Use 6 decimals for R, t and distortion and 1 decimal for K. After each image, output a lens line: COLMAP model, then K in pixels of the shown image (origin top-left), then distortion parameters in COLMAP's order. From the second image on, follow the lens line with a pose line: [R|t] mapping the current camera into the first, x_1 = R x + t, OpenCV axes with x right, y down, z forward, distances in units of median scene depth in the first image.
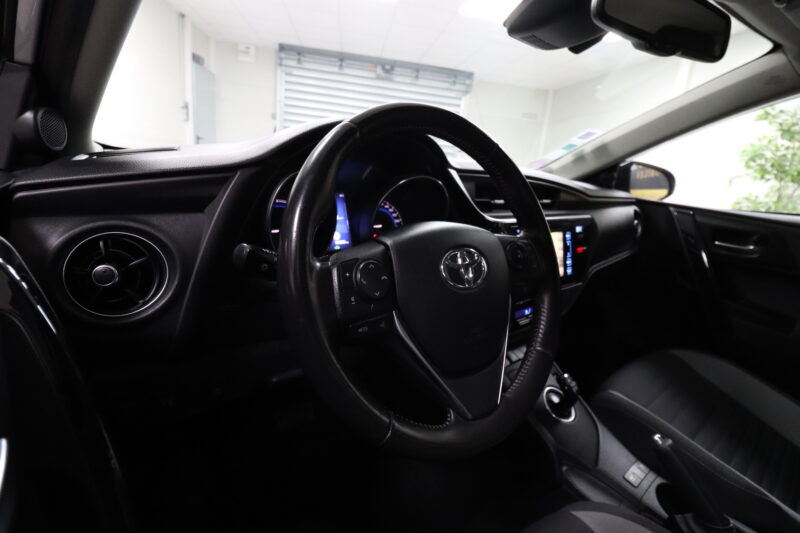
lens RADIAL K [[372.6, 0, 398.6], [0, 372.6, 259.1], [0, 0, 1]] dist [-0.002302, -0.011220]
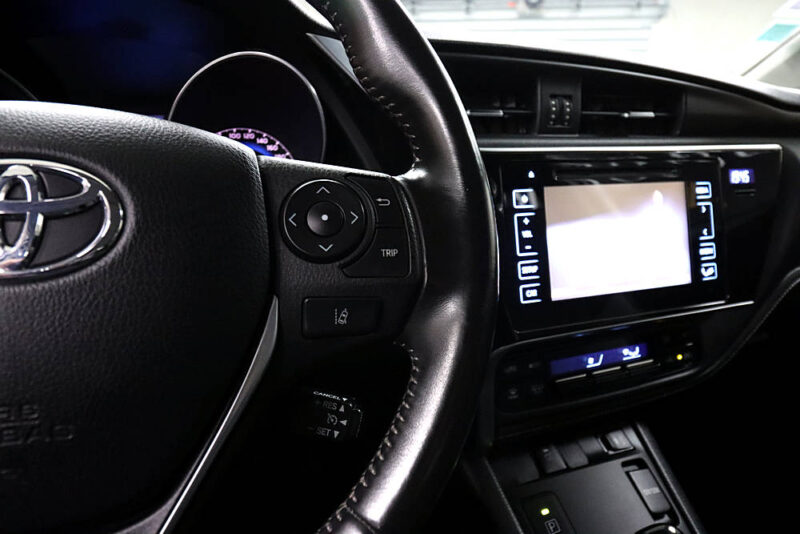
lens RADIAL K [[503.1, 0, 403.5], [0, 503.1, 254.8], [0, 0, 1]] dist [0.001874, -0.000638]
pose [[0.946044, -0.009176, -0.323908, 0.095546], [-0.004647, 0.999112, -0.041877, 0.011432], [0.324004, 0.041123, 0.945161, 0.103028]]
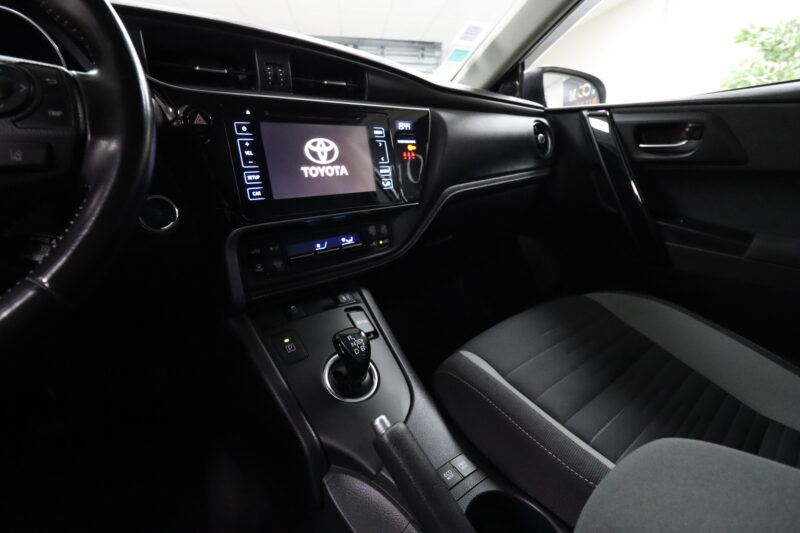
lens RADIAL K [[372.6, 0, 398.6], [0, 372.6, 259.1], [0, 0, 1]] dist [-0.002302, -0.011220]
pose [[0.995177, -0.094798, -0.025220, 0.147194], [0.095226, 0.995322, 0.016342, 0.048838], [0.023553, -0.018665, 0.999548, 0.094317]]
